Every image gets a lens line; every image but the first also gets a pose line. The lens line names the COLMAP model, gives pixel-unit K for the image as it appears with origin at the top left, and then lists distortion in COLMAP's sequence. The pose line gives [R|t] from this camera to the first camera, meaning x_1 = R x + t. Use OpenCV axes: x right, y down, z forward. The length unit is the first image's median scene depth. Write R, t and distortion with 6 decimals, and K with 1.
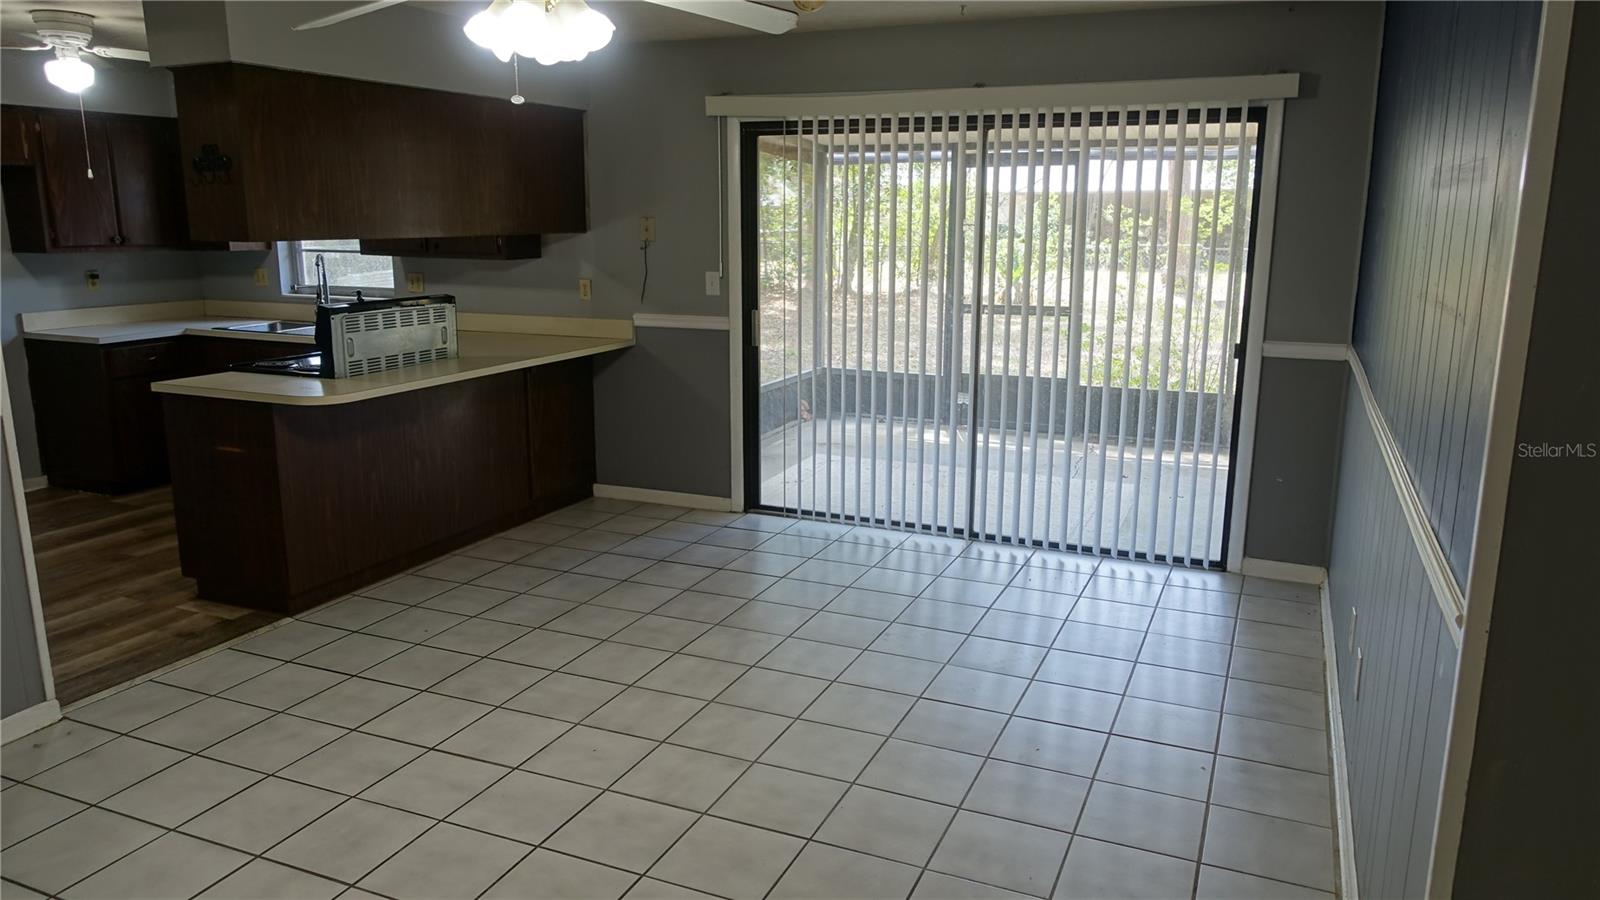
lens RADIAL K [[1105.8, 0, 800.7], [0, 1105.8, 452.3], [0, 0, 1]] dist [0.015417, -0.009356]
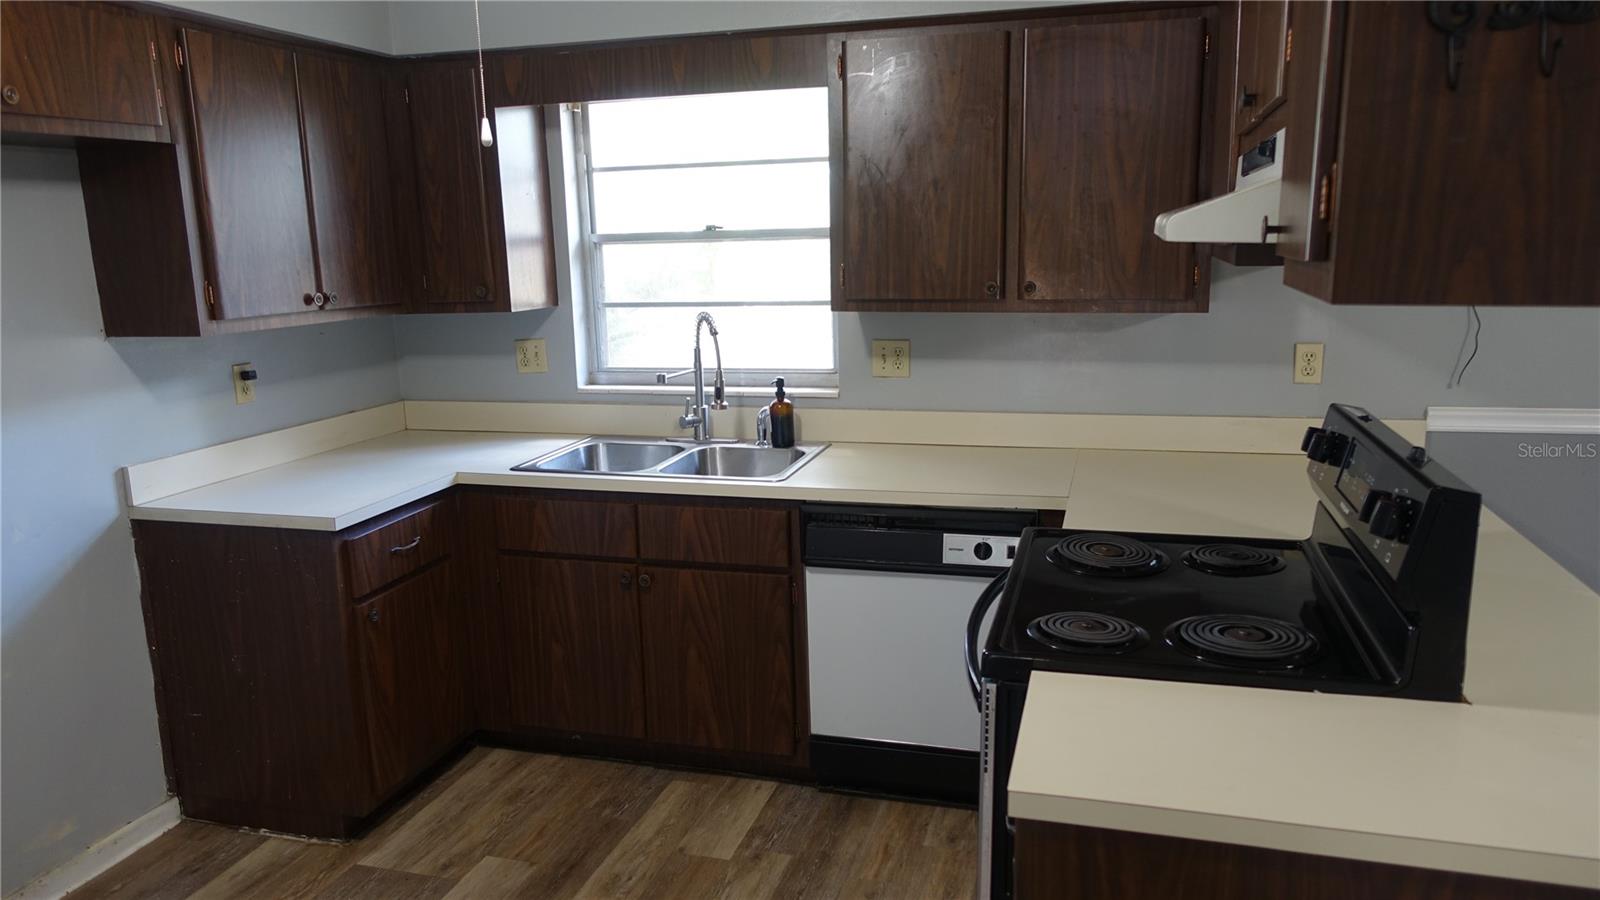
lens RADIAL K [[1105.8, 0, 798.1], [0, 1105.8, 452.9], [0, 0, 1]] dist [0.015417, -0.009356]
pose [[0.990095, -0.054684, 0.129311, -0.479099], [0.056777, 0.998308, -0.012560, -0.108137], [-0.128405, 0.019777, 0.991525, 0.500796]]
